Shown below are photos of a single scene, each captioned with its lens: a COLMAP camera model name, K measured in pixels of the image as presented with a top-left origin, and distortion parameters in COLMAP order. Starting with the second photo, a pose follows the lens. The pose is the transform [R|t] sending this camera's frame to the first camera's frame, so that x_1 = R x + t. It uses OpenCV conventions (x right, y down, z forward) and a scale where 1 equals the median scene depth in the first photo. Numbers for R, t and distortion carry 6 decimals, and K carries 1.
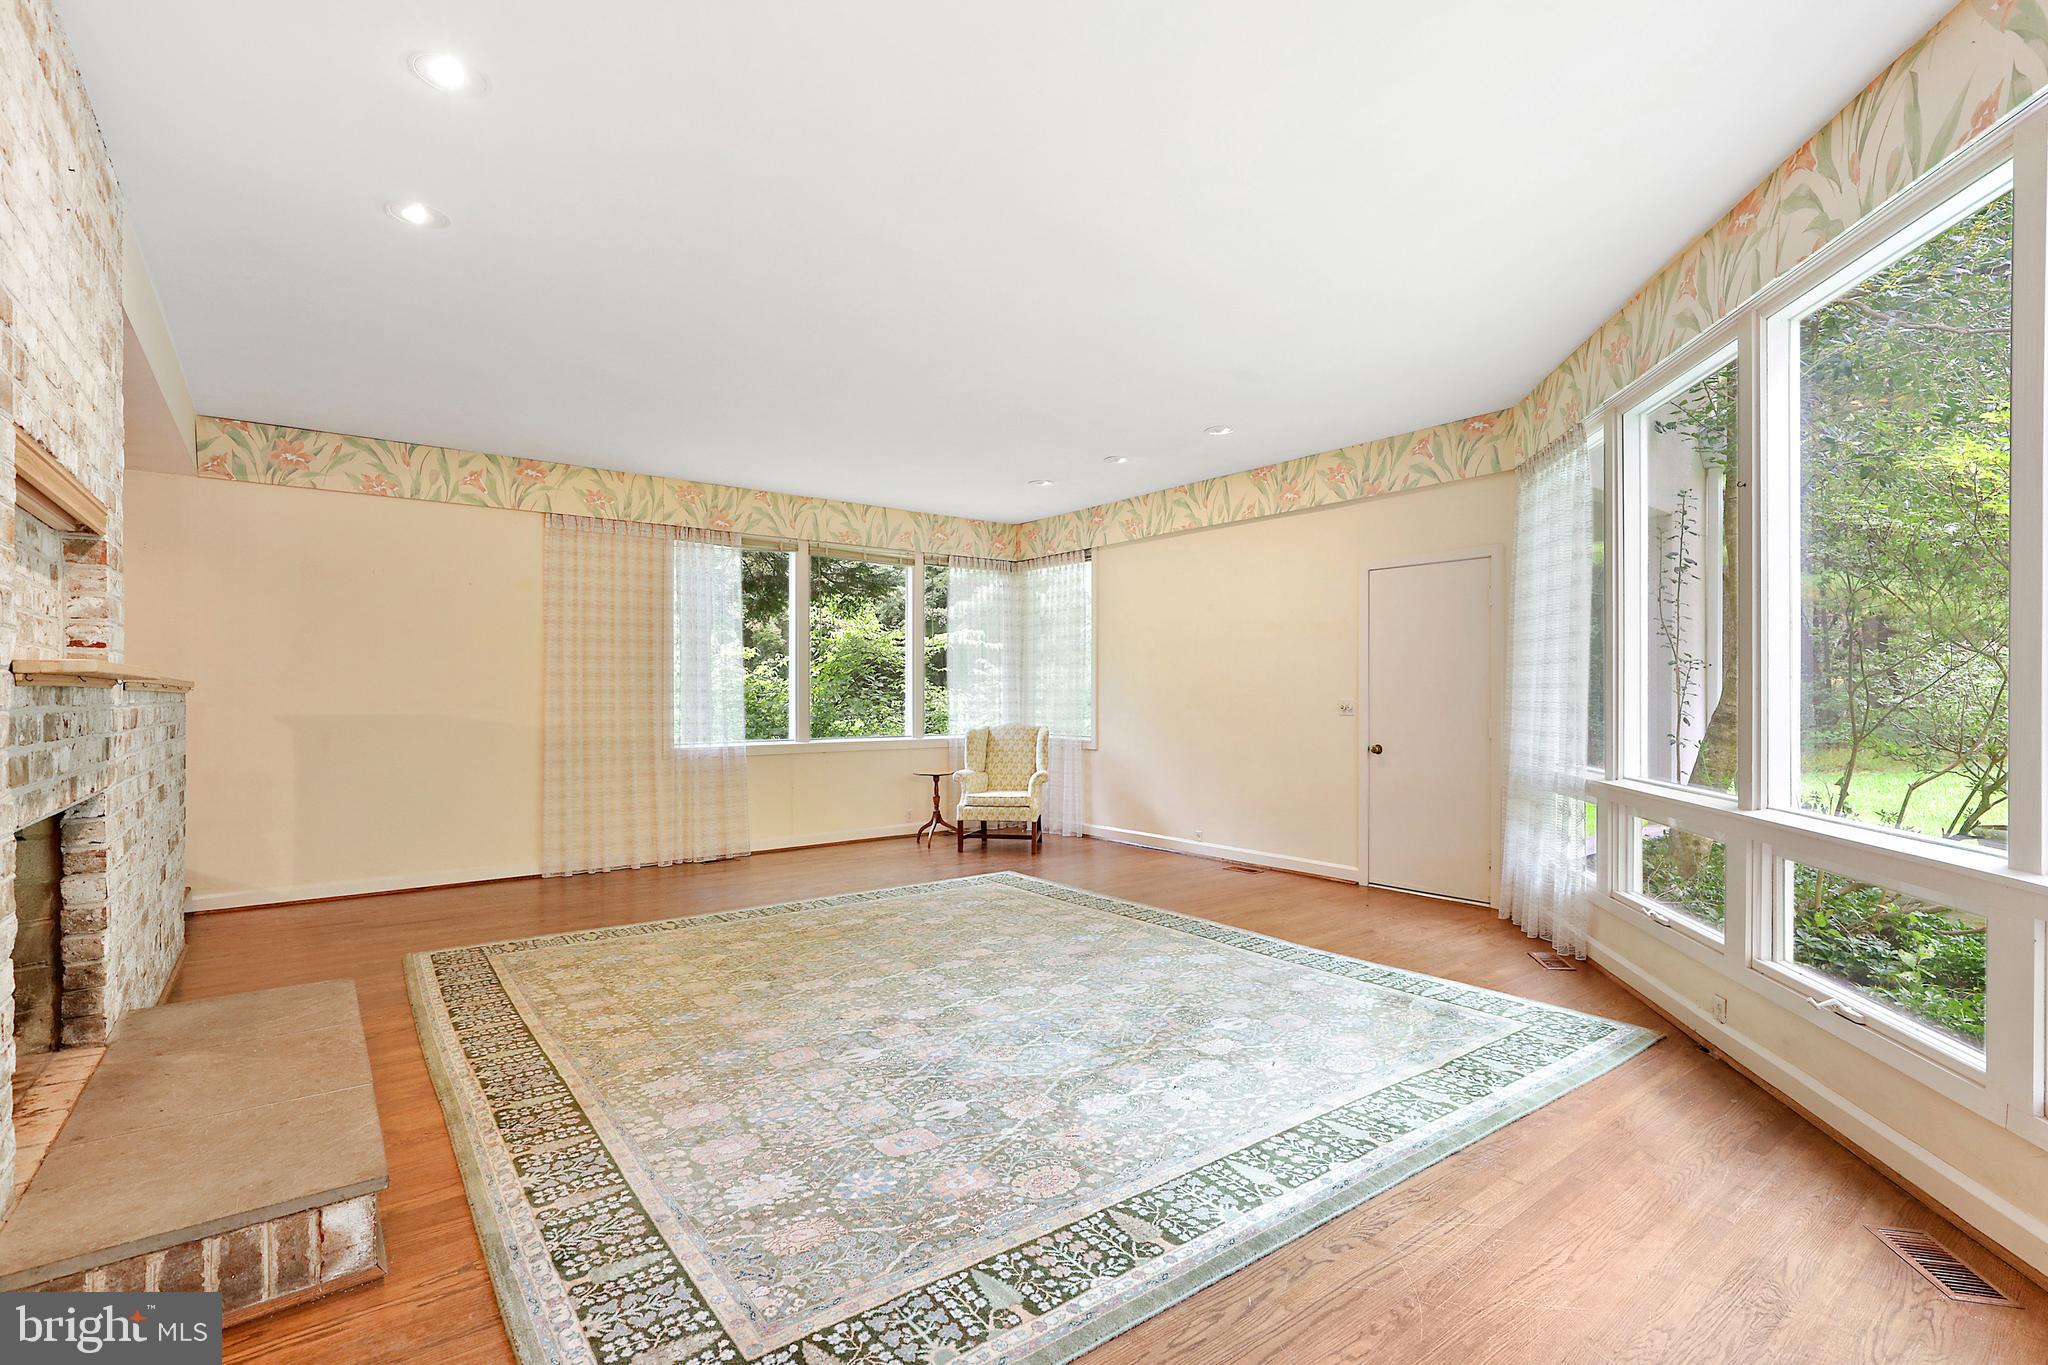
lens RADIAL K [[941.9, 0, 1031.0], [0, 941.9, 685.4], [0, 0, 1]] dist [-0.009381, 0.005001]
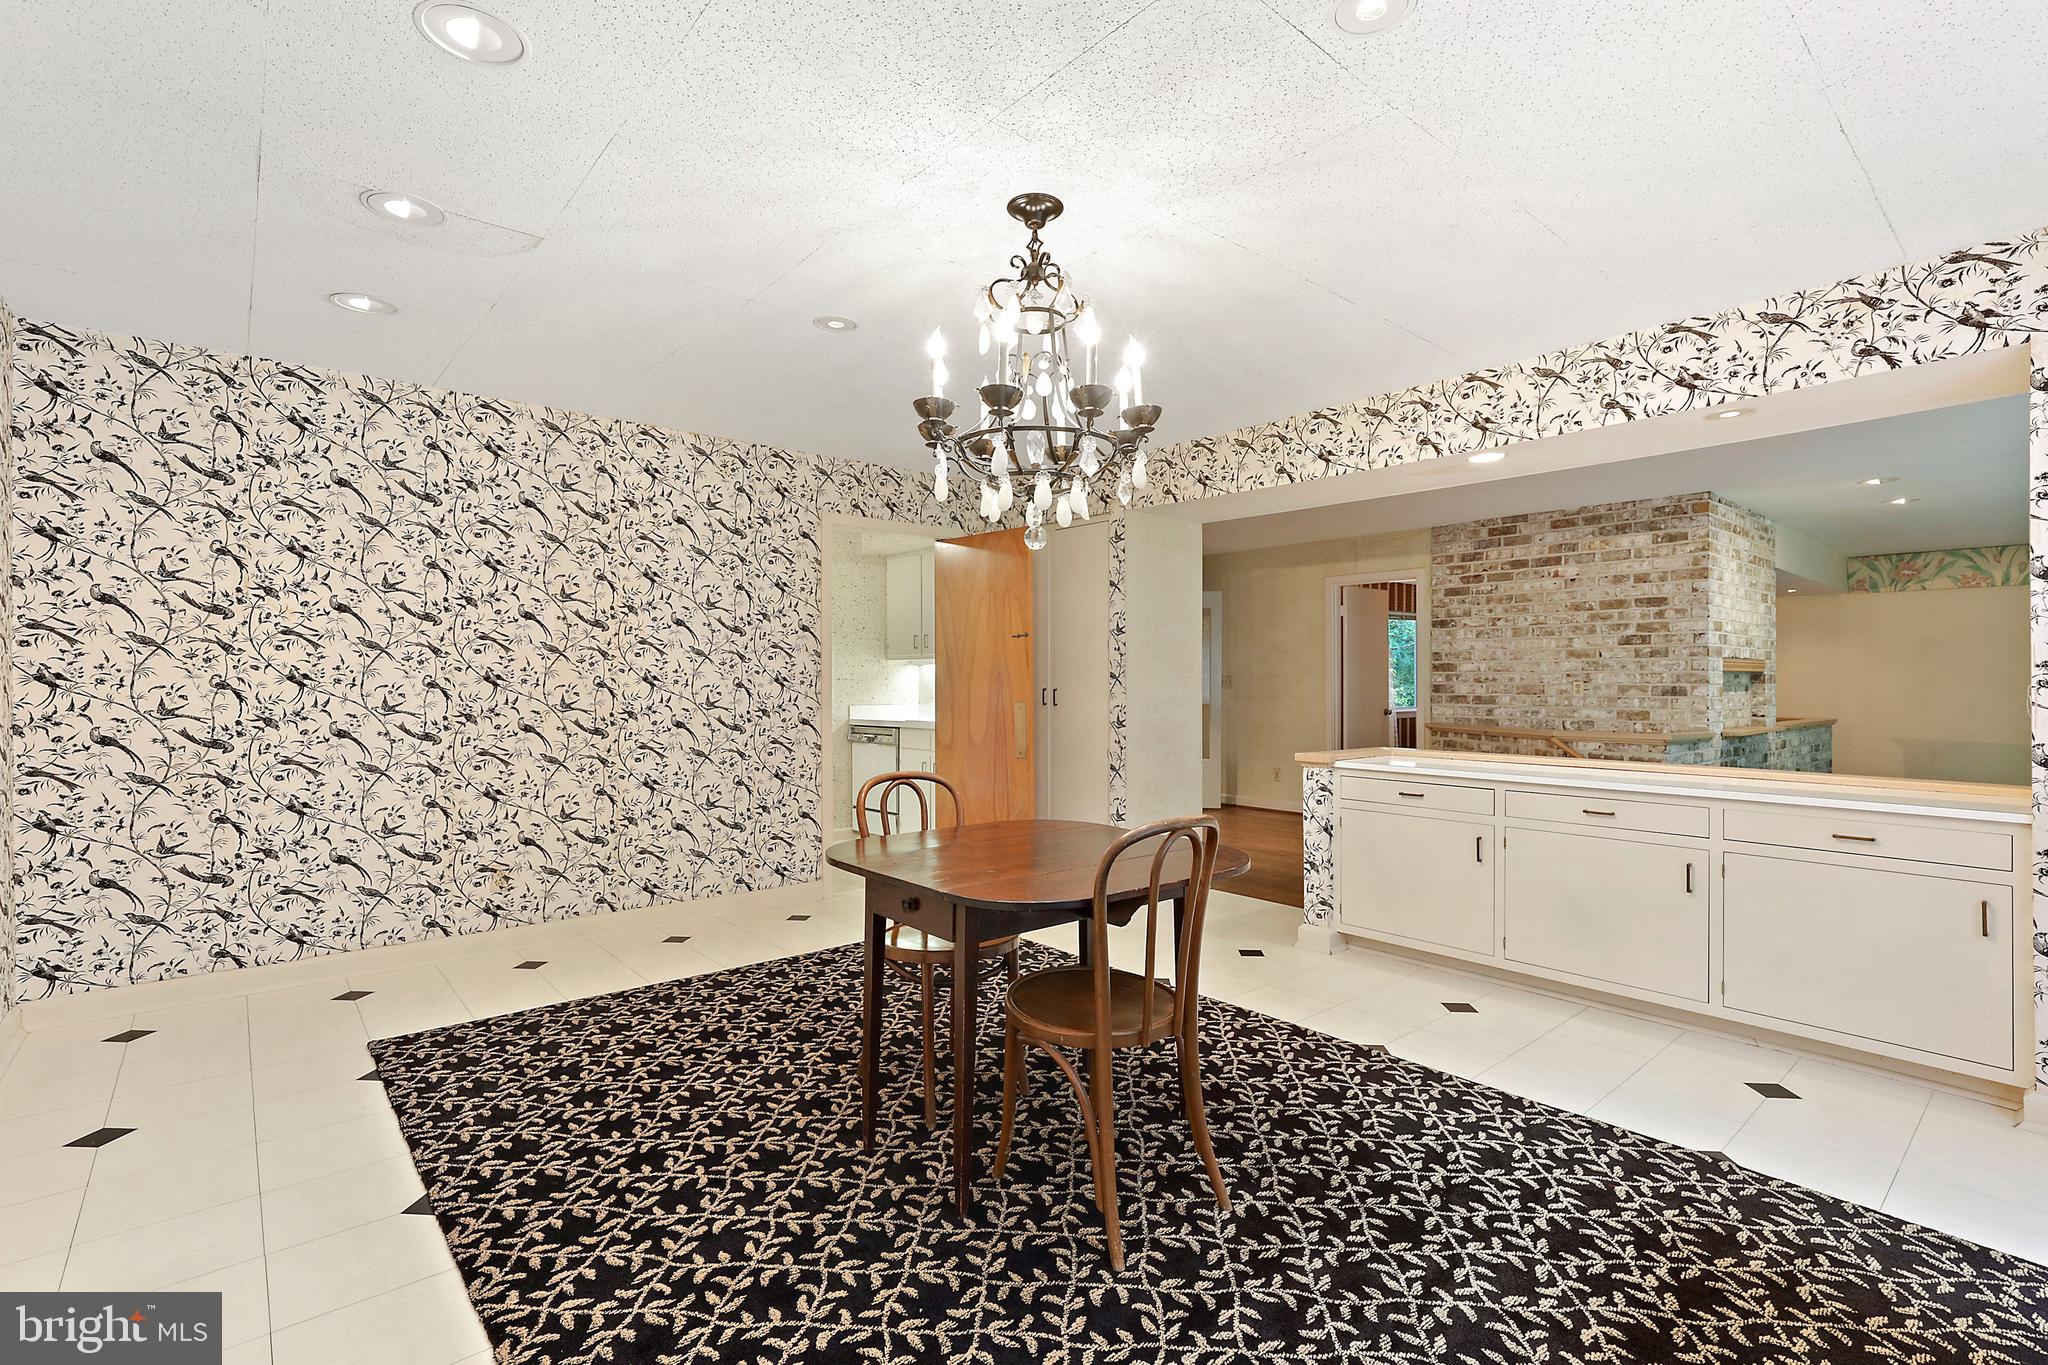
lens RADIAL K [[941.9, 0, 1013.8], [0, 941.9, 685.9], [0, 0, 1]] dist [-0.009381, 0.005001]
pose [[0.035730, 0.006655, -0.999339, 0.651212], [0.009694, 0.999928, 0.007005, -0.072799], [0.999314, -0.009937, 0.035663, -0.492131]]
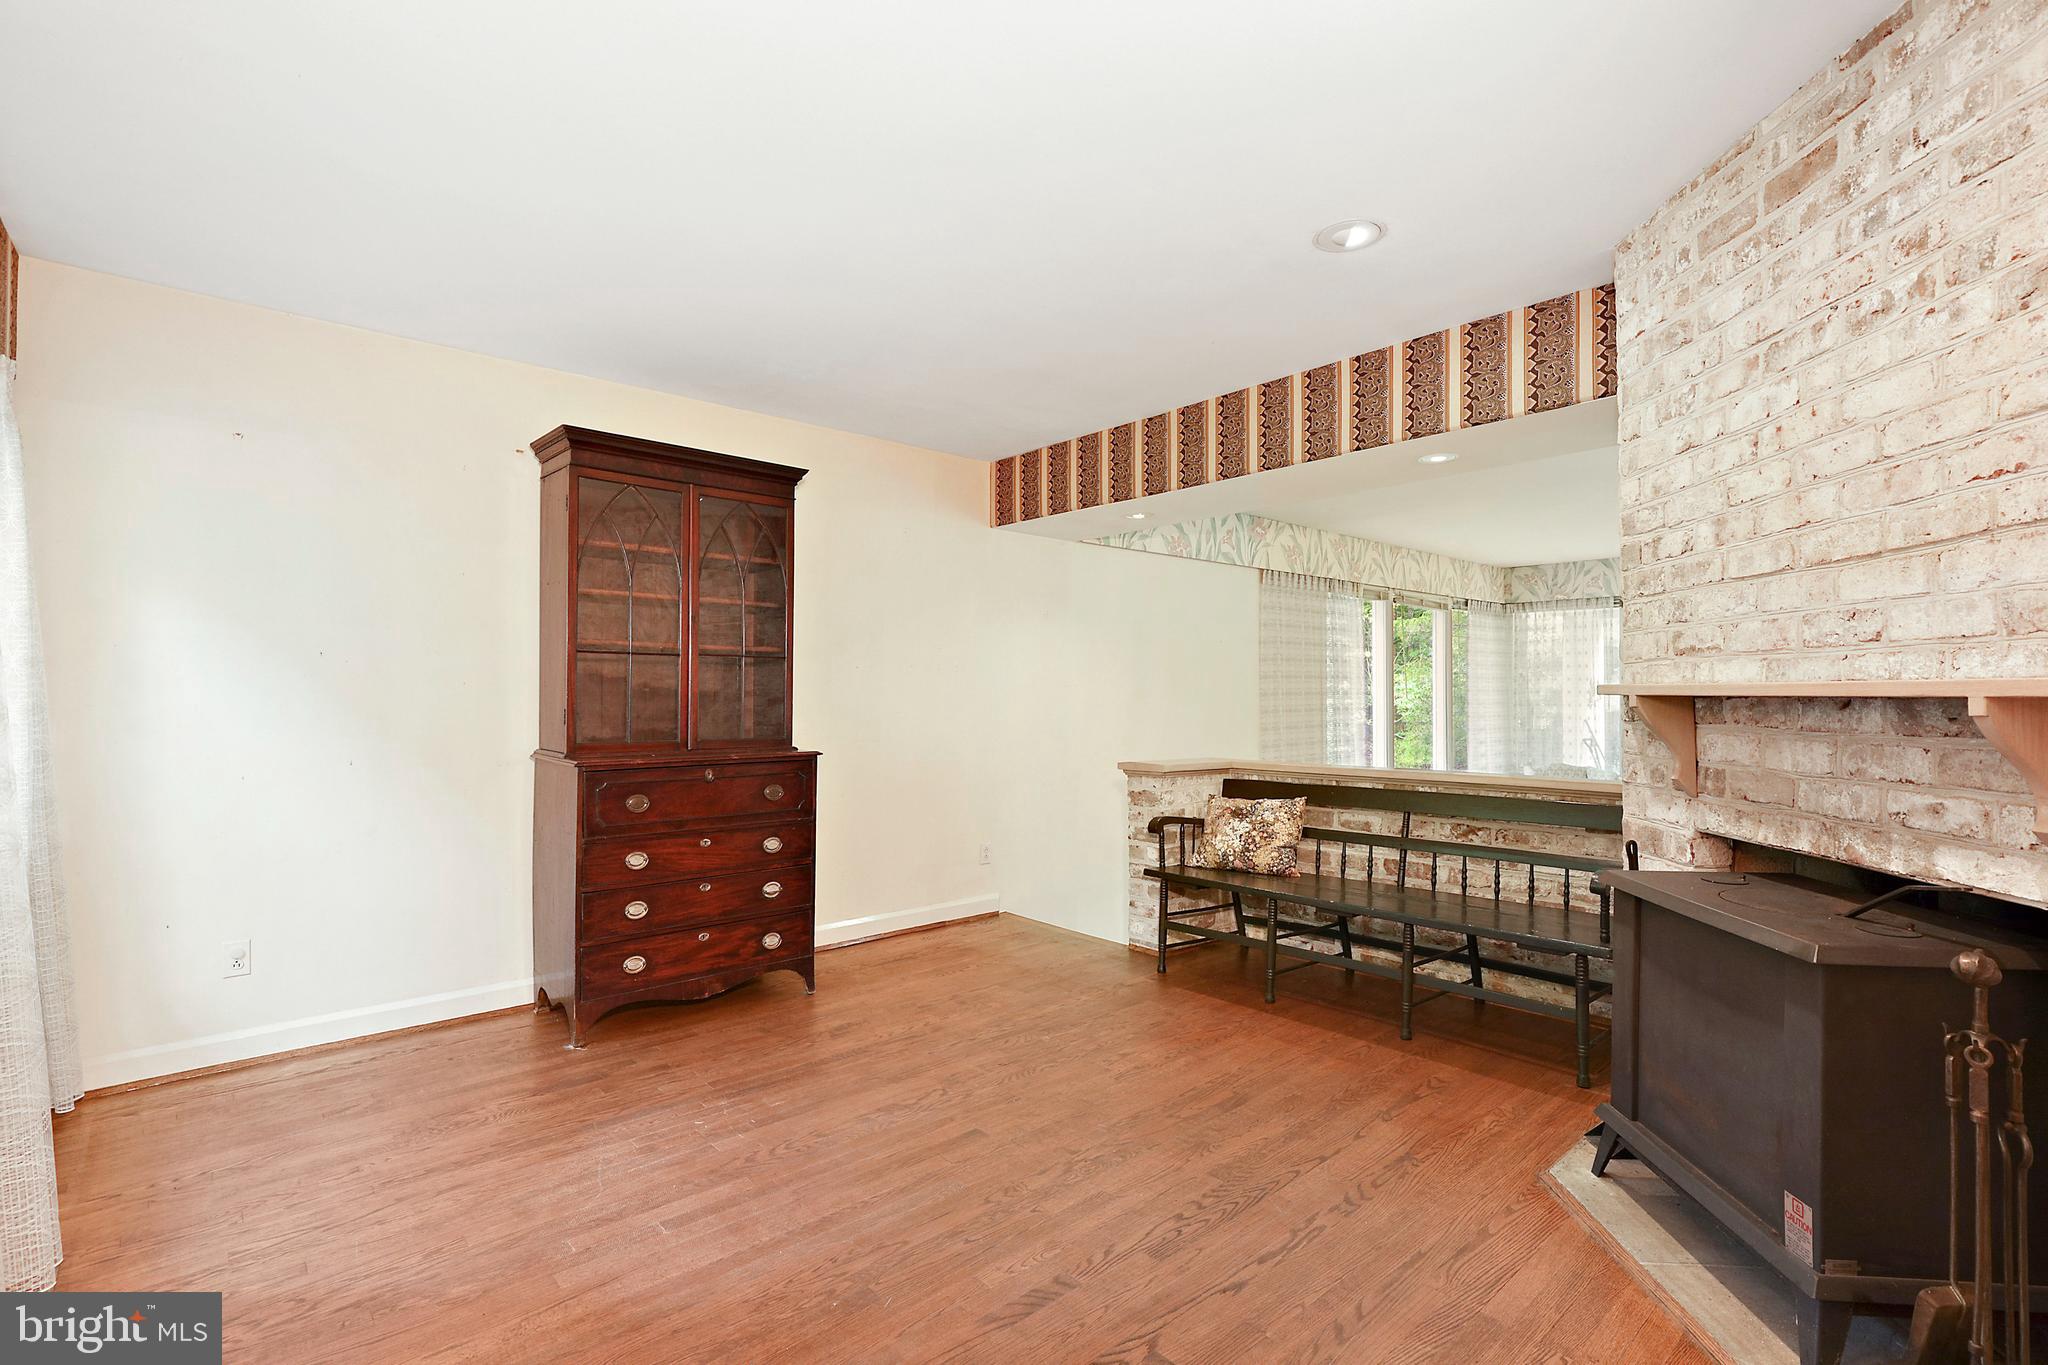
lens RADIAL K [[941.9, 0, 1012.3], [0, 941.9, 682.7], [0, 0, 1]] dist [-0.009381, 0.005001]
pose [[0.997386, 0.001724, 0.072239, -0.896438], [-0.002087, 0.999986, 0.004951, -0.072207], [-0.072230, -0.005089, 0.997375, 0.030275]]
